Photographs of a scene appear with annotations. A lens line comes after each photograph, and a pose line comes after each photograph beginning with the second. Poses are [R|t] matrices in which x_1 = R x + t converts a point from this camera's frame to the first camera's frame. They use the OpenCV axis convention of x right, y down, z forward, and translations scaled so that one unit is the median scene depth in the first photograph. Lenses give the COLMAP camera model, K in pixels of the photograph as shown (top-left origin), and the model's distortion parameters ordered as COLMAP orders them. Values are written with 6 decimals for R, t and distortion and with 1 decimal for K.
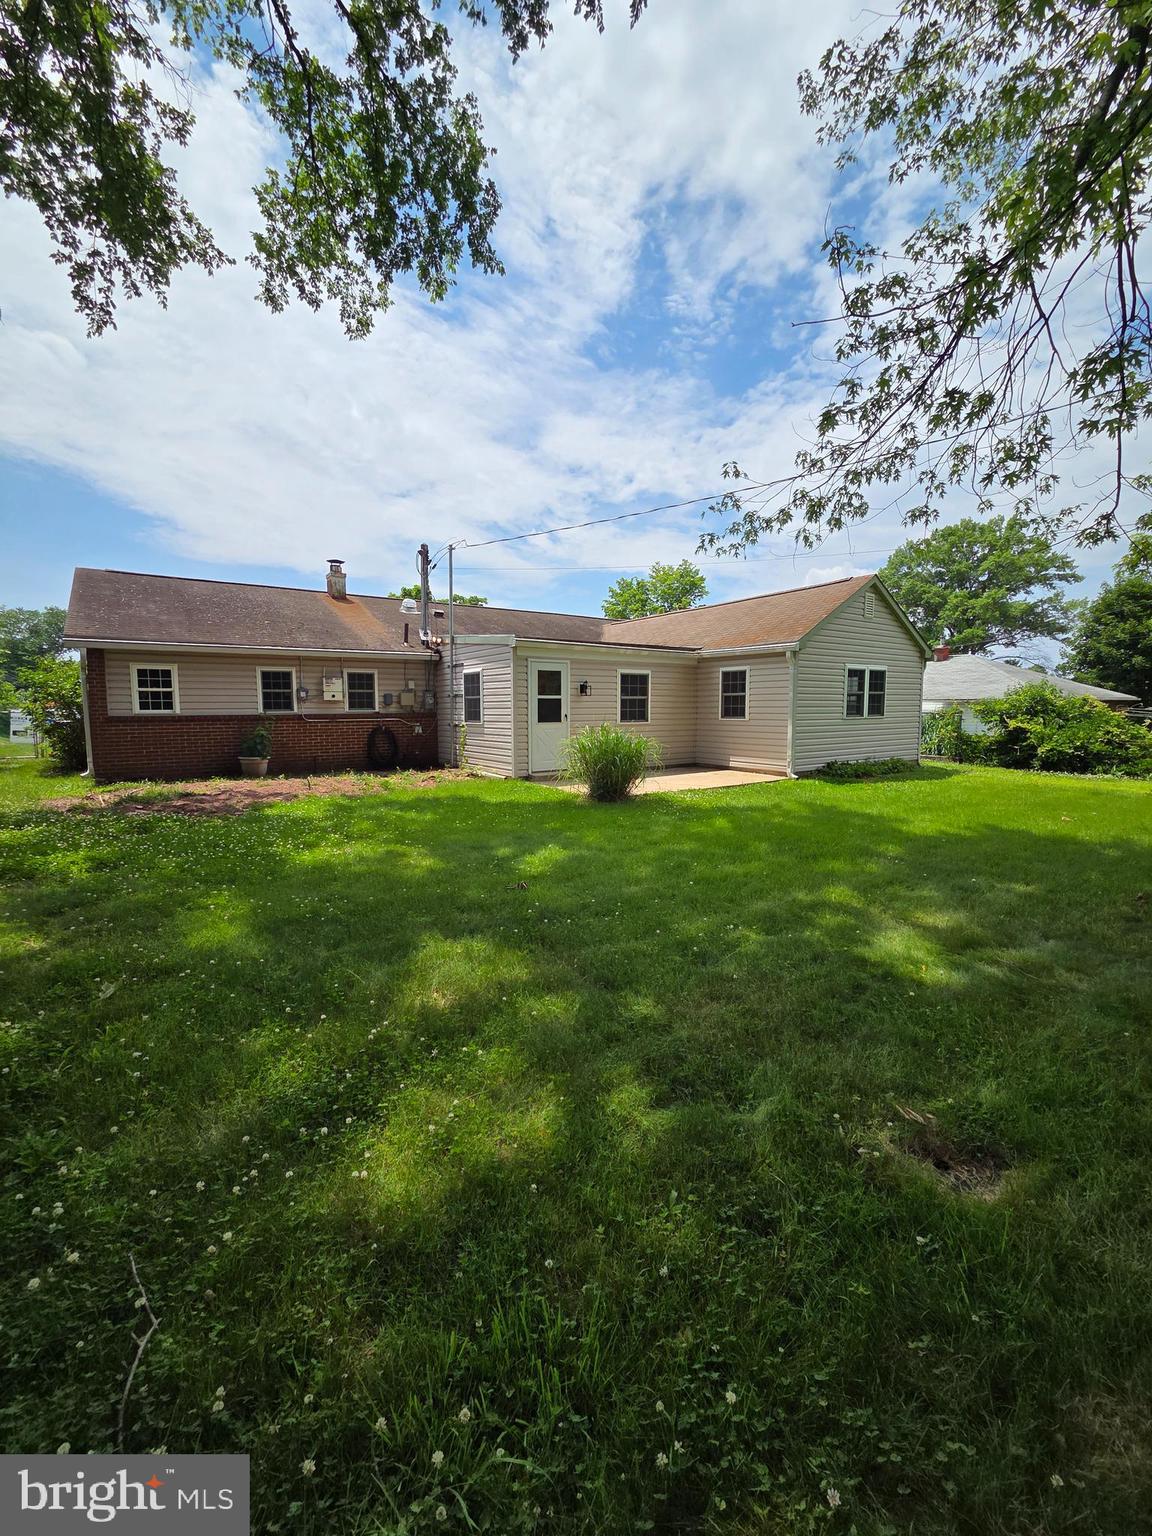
lens RADIAL K [[627.7, 0, 577.8], [0, 627.7, 773.4], [0, 0, 1]] dist [0.005260, -0.001611]
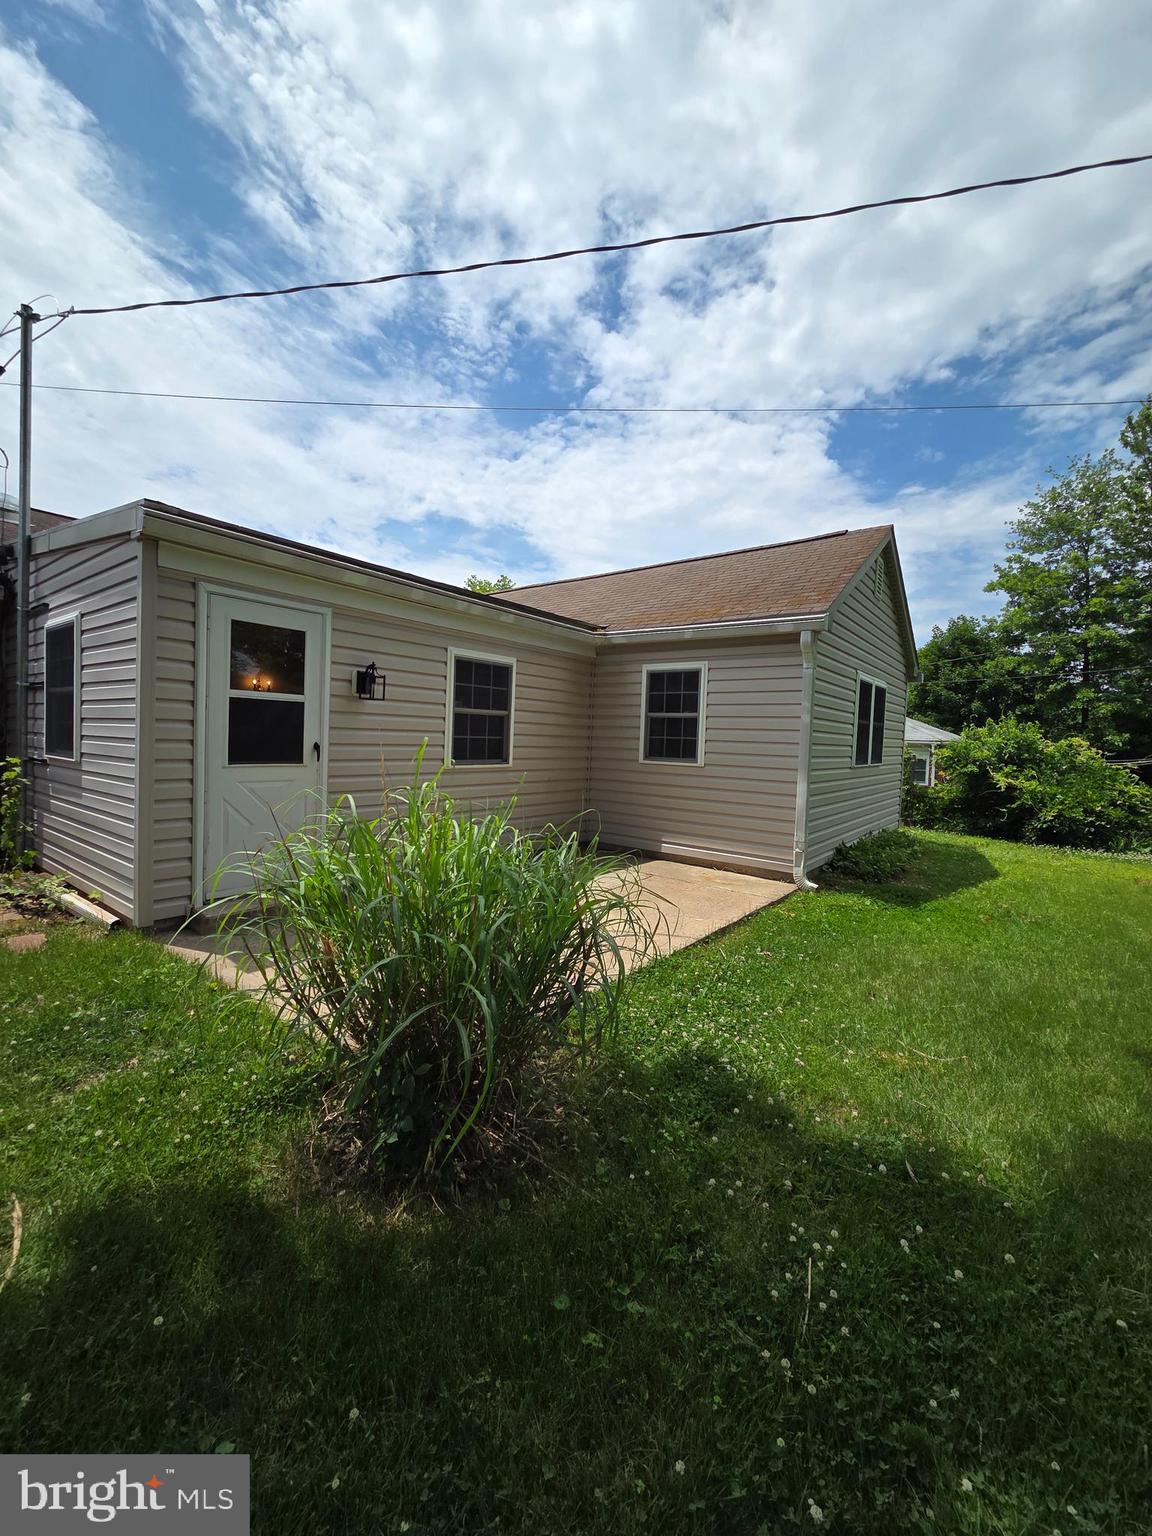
lens RADIAL K [[627.7, 0, 581.5], [0, 627.7, 773.9], [0, 0, 1]] dist [0.005260, -0.001611]
pose [[0.941503, 0.018126, 0.336517, 0.003010], [-0.002632, 0.998918, -0.046441, -0.052823], [-0.336995, 0.042838, 0.940532, 0.534358]]
